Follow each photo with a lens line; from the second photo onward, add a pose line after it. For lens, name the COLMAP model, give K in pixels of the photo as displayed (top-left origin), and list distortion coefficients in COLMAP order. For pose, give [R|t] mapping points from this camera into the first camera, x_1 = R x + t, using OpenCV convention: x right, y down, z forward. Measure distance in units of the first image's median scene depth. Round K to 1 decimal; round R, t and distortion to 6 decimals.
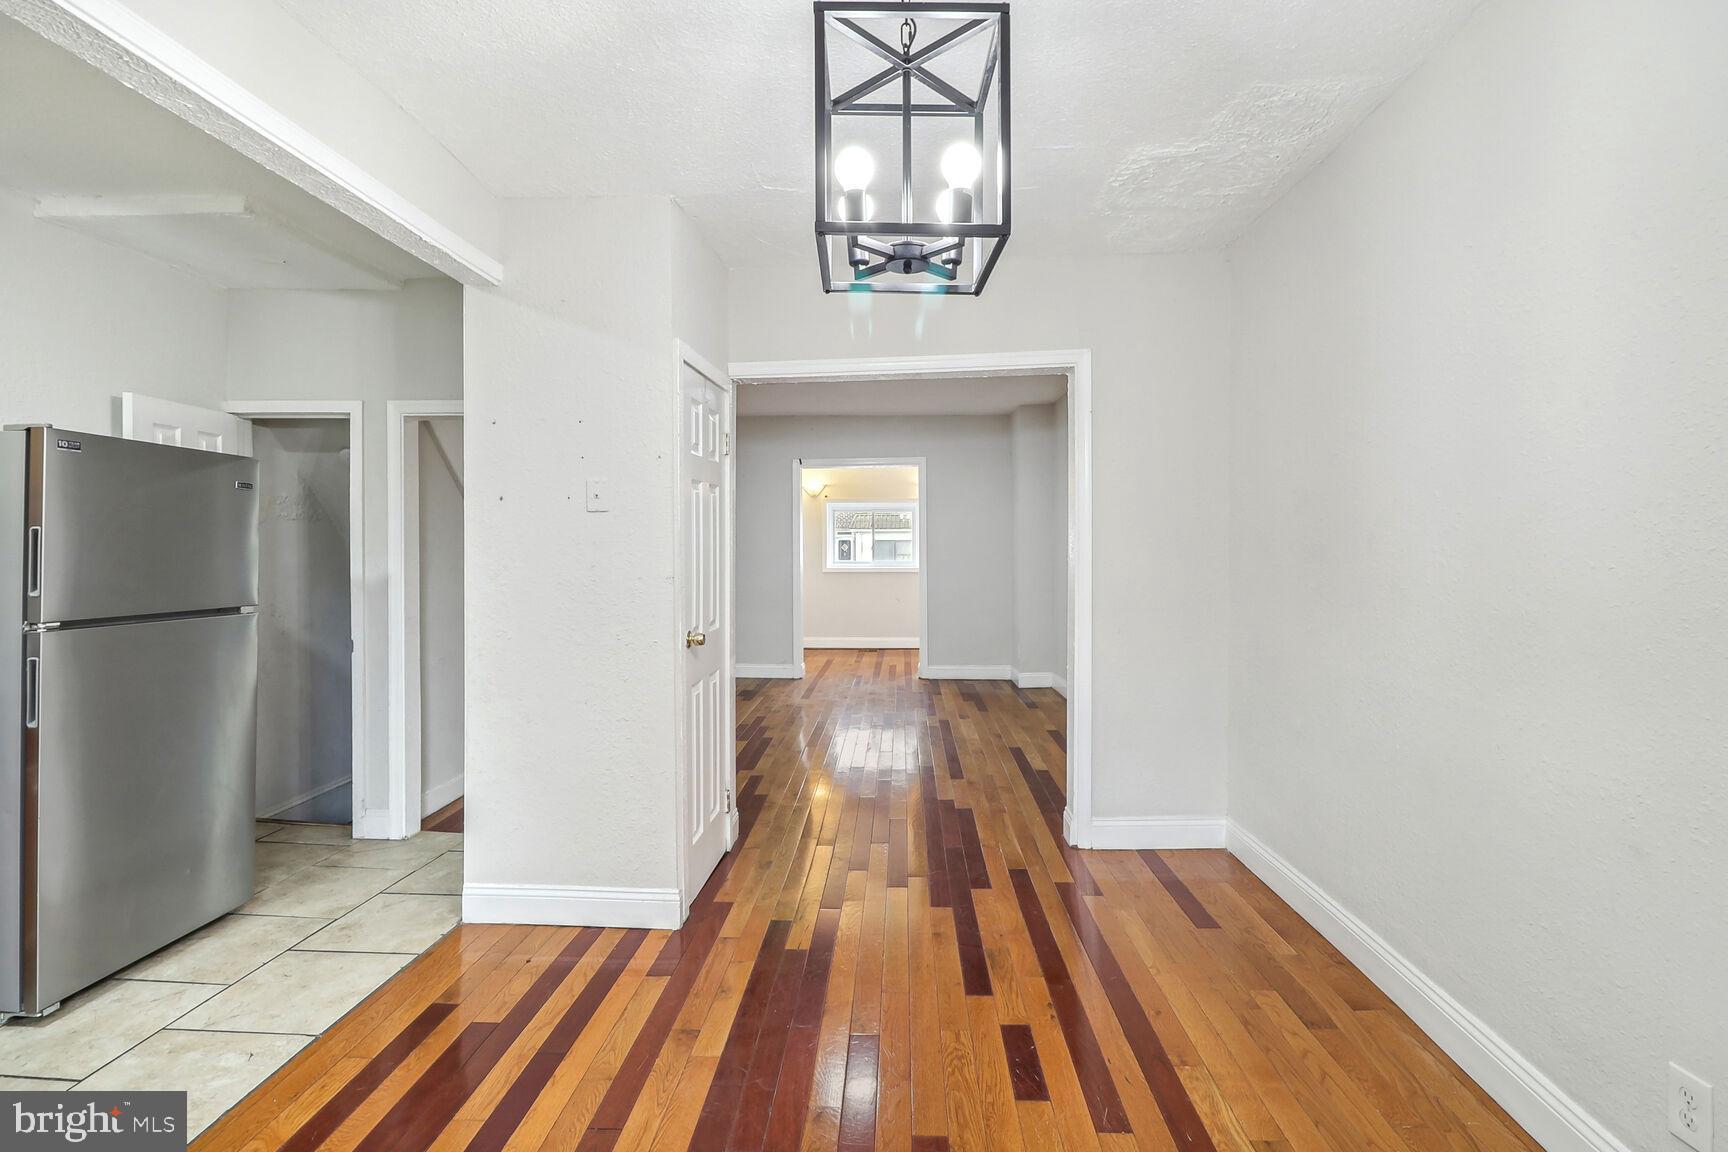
lens RADIAL K [[798.8, 0, 858.6], [0, 798.8, 538.8], [0, 0, 1]] dist [0.009343, -0.011299]
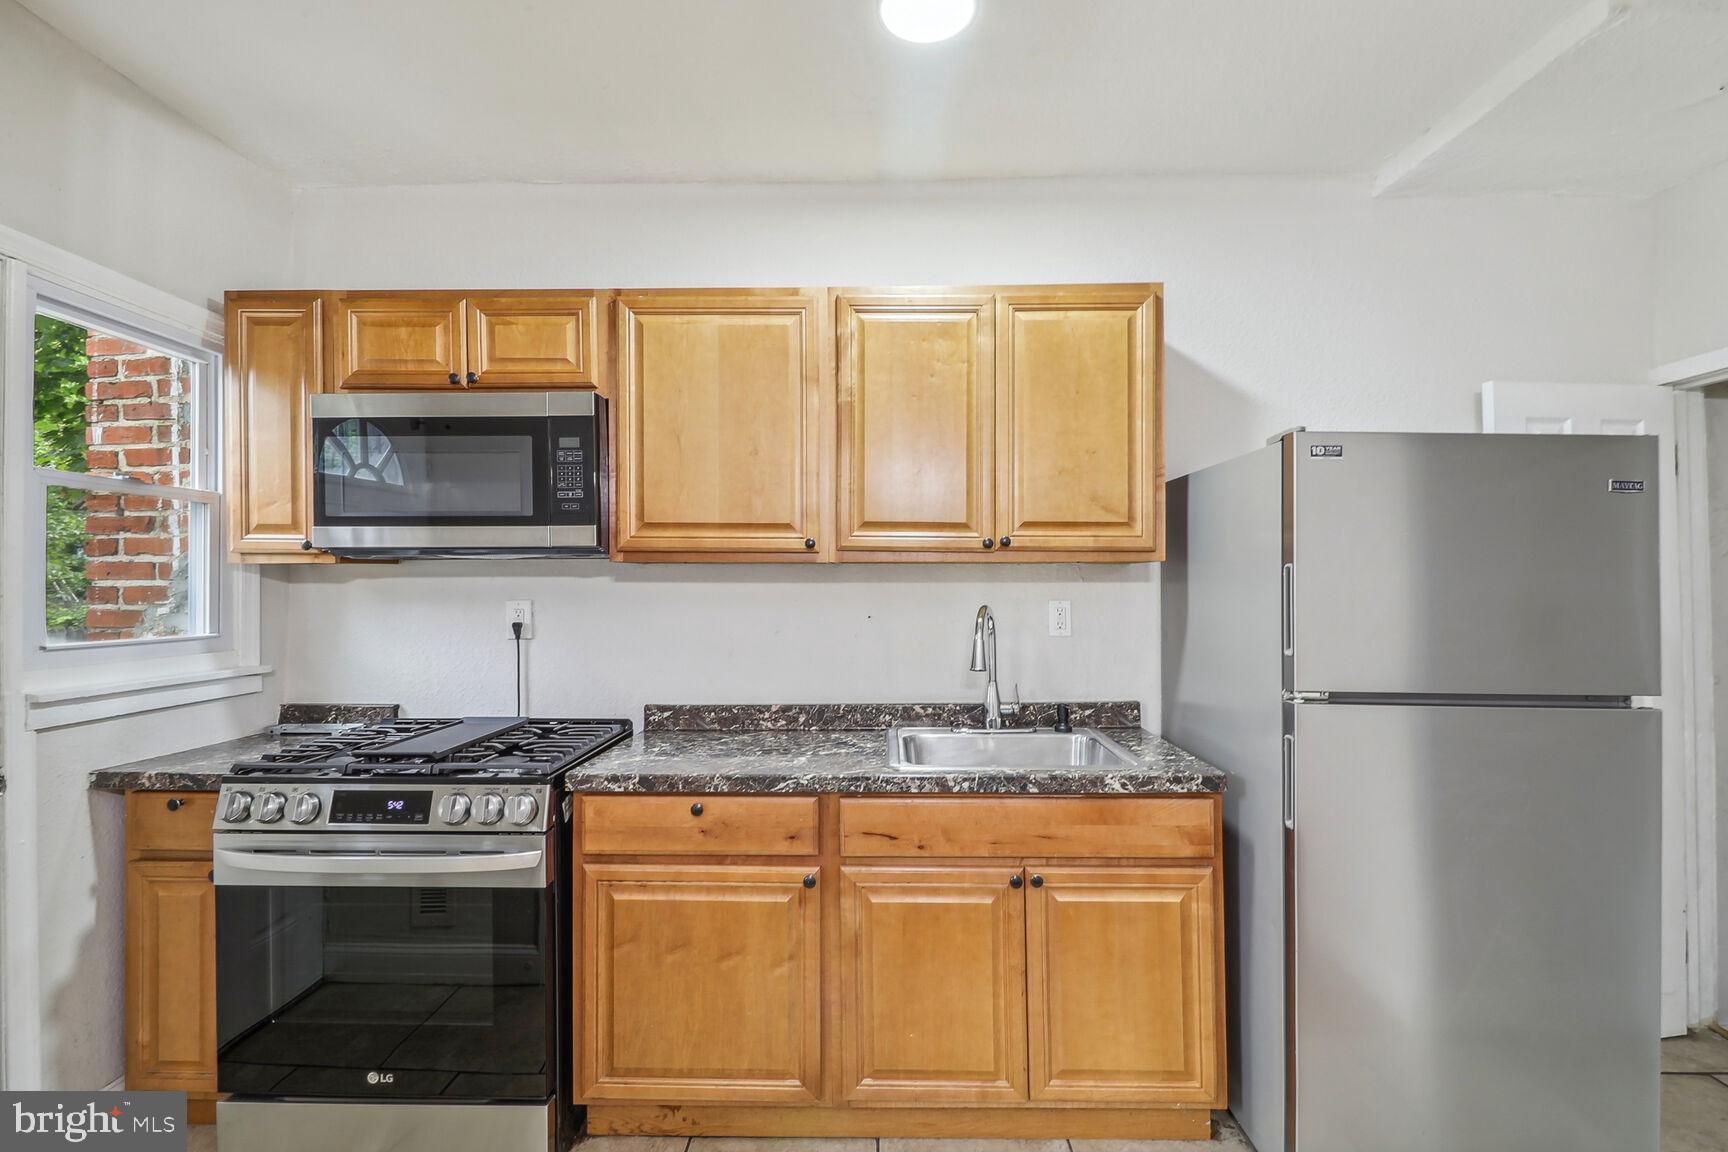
lens RADIAL K [[796.5, 0, 868.2], [0, 796.5, 569.6], [0, 0, 1]] dist [0.020143, -0.013897]
pose [[0.038439, -0.020594, -0.999049, -0.201580], [0.005560, 0.999777, -0.020396, 0.002636], [0.999245, -0.004770, 0.038545, 0.405725]]
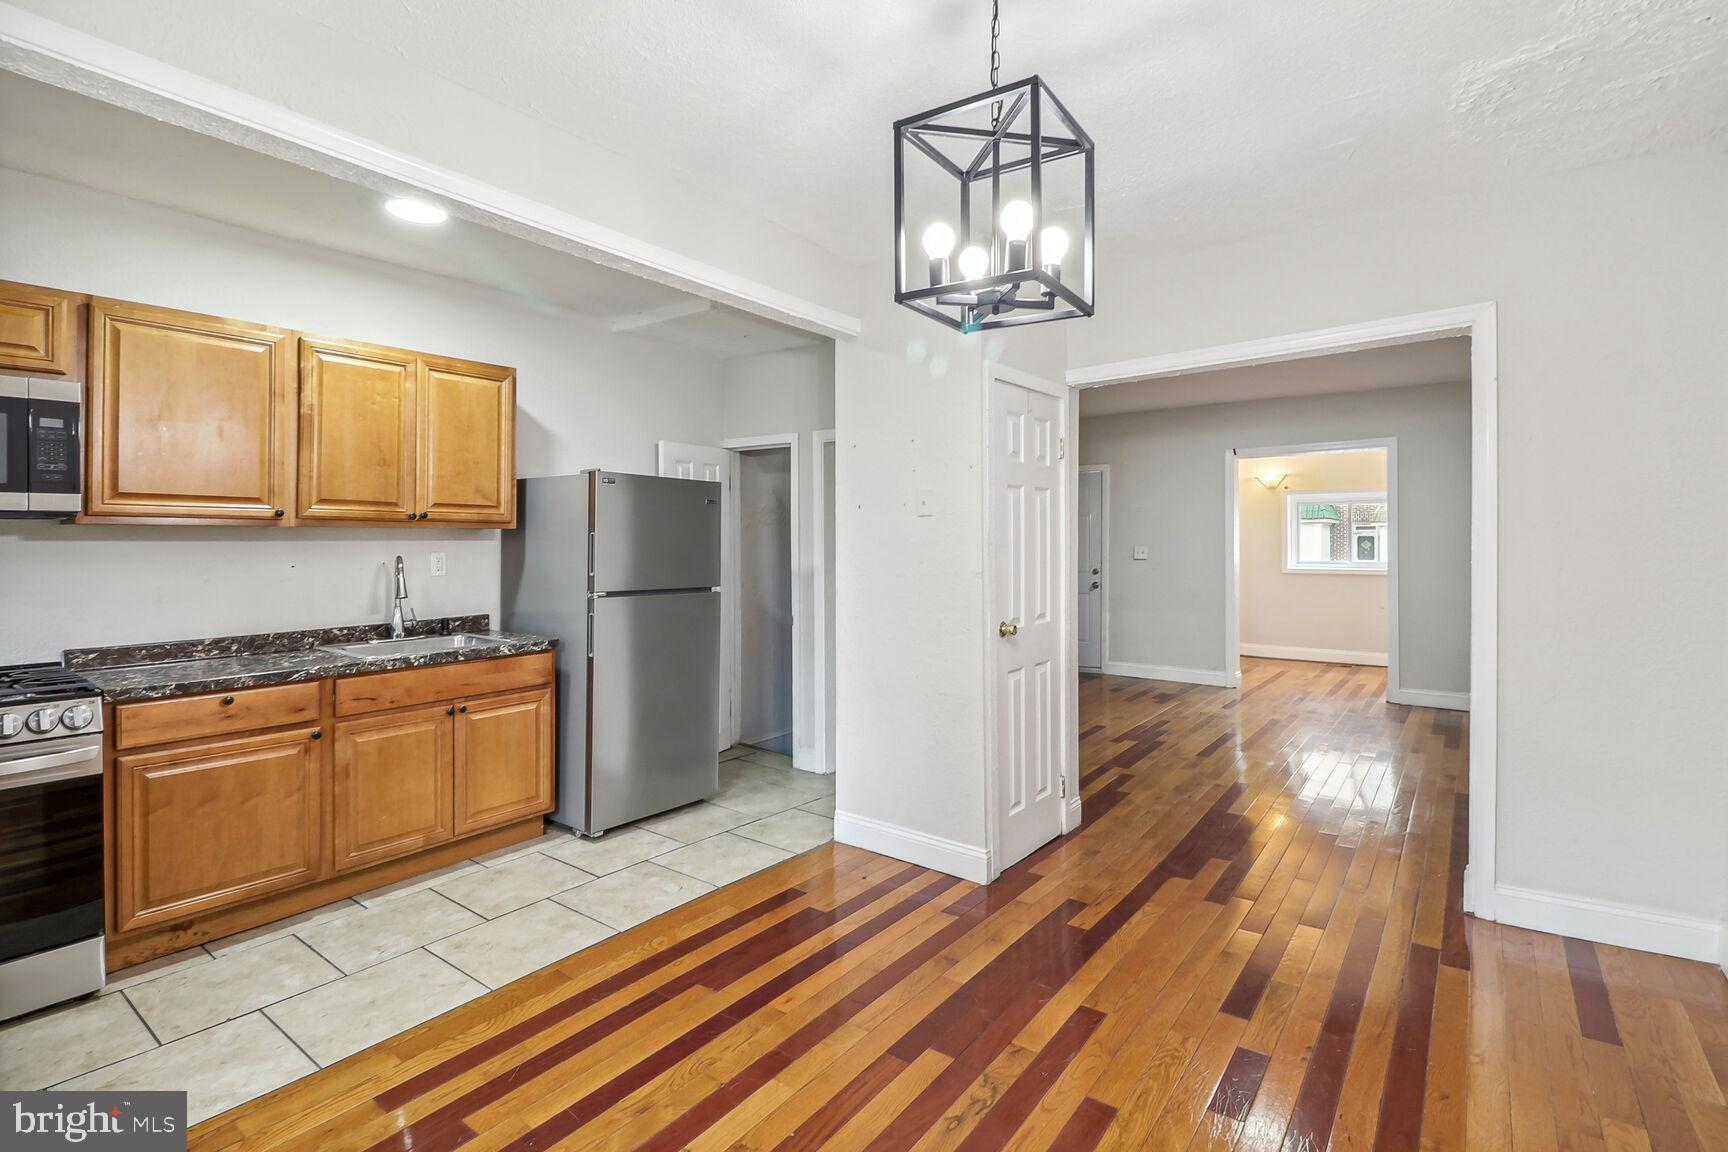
lens RADIAL K [[810.6, 0, 857.4], [0, 810.6, 535.0], [0, 0, 1]] dist [0.004242, -0.008802]
pose [[0.825247, -0.003932, -0.564758, 0.244420], [0.003952, 0.999991, -0.001187, -0.004330], [0.564758, -0.001252, 0.825256, -0.040474]]
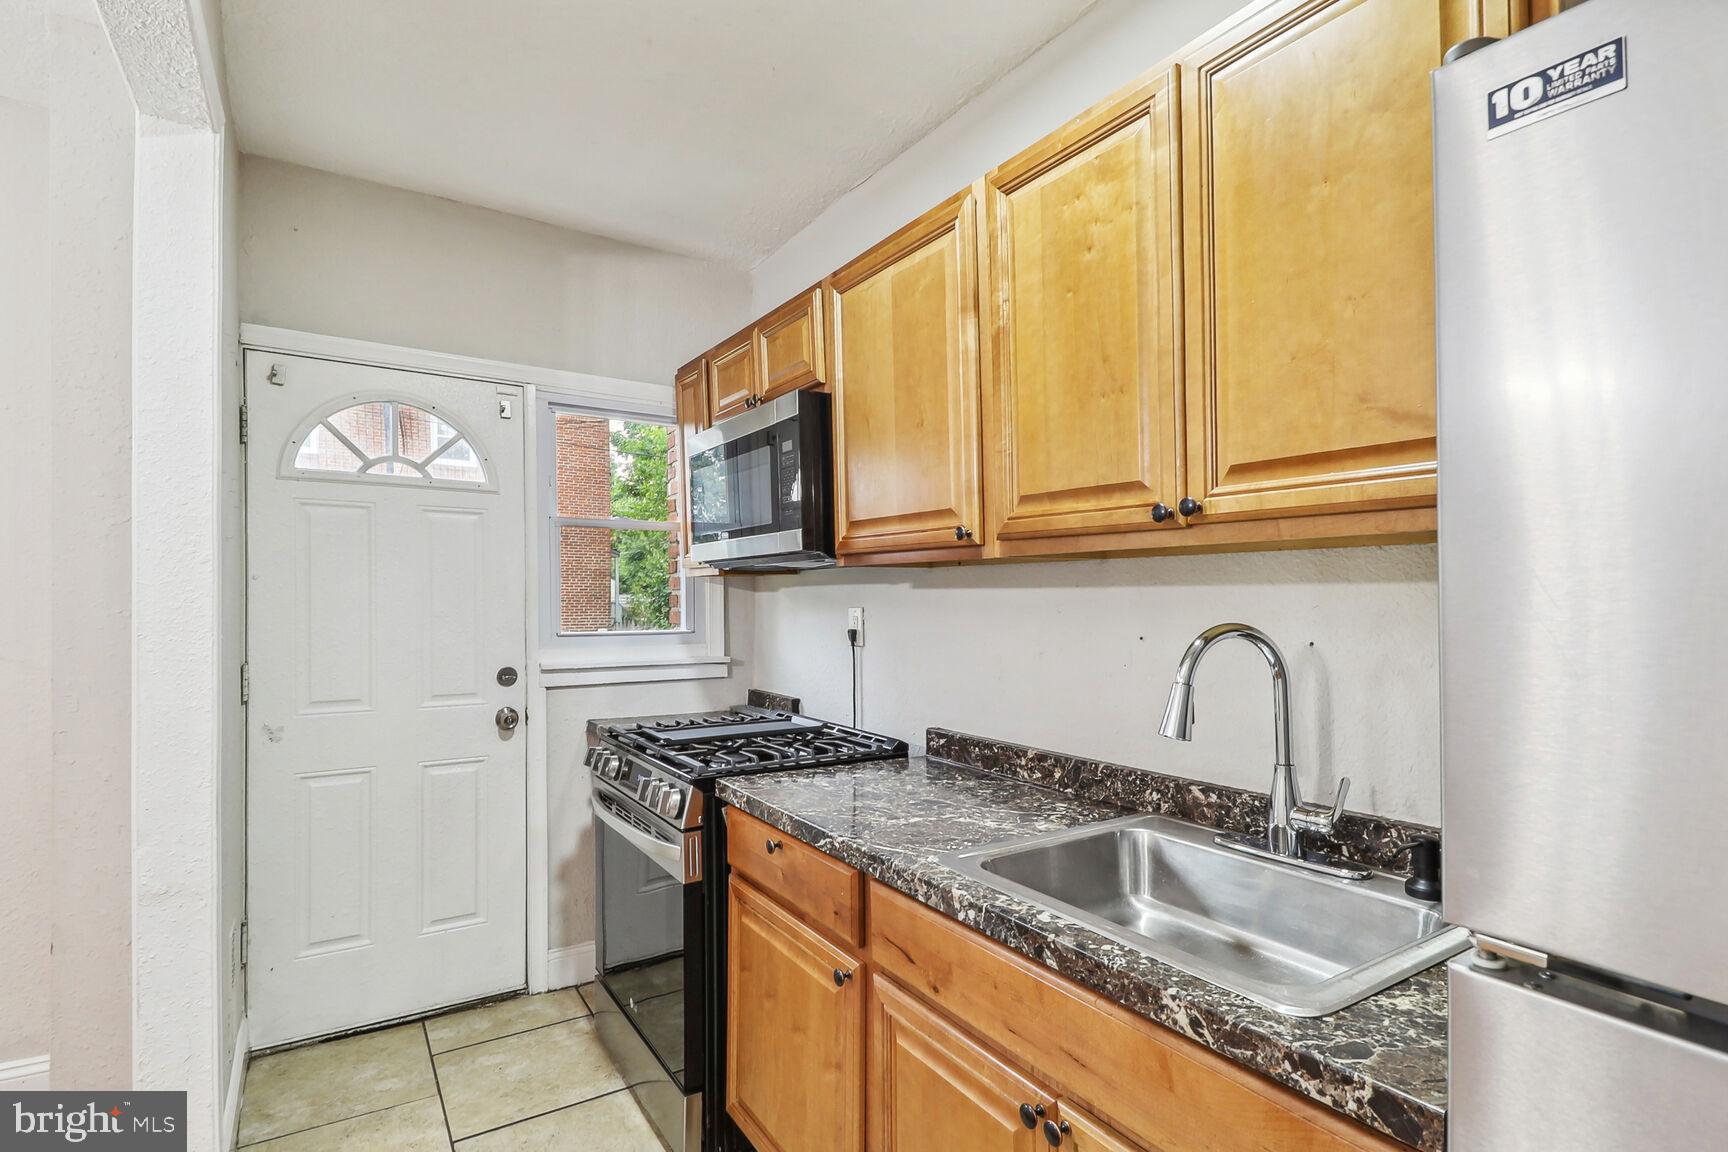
lens RADIAL K [[838.4, 0, 862.3], [0, 838.4, 590.9], [0, 0, 1]] dist [0.003630, 0.000250]
pose [[-0.812655, -0.003135, -0.582737, -0.536921], [0.004521, 0.999922, -0.011685, 0.008328], [0.582728, -0.012131, -0.812577, 0.788889]]
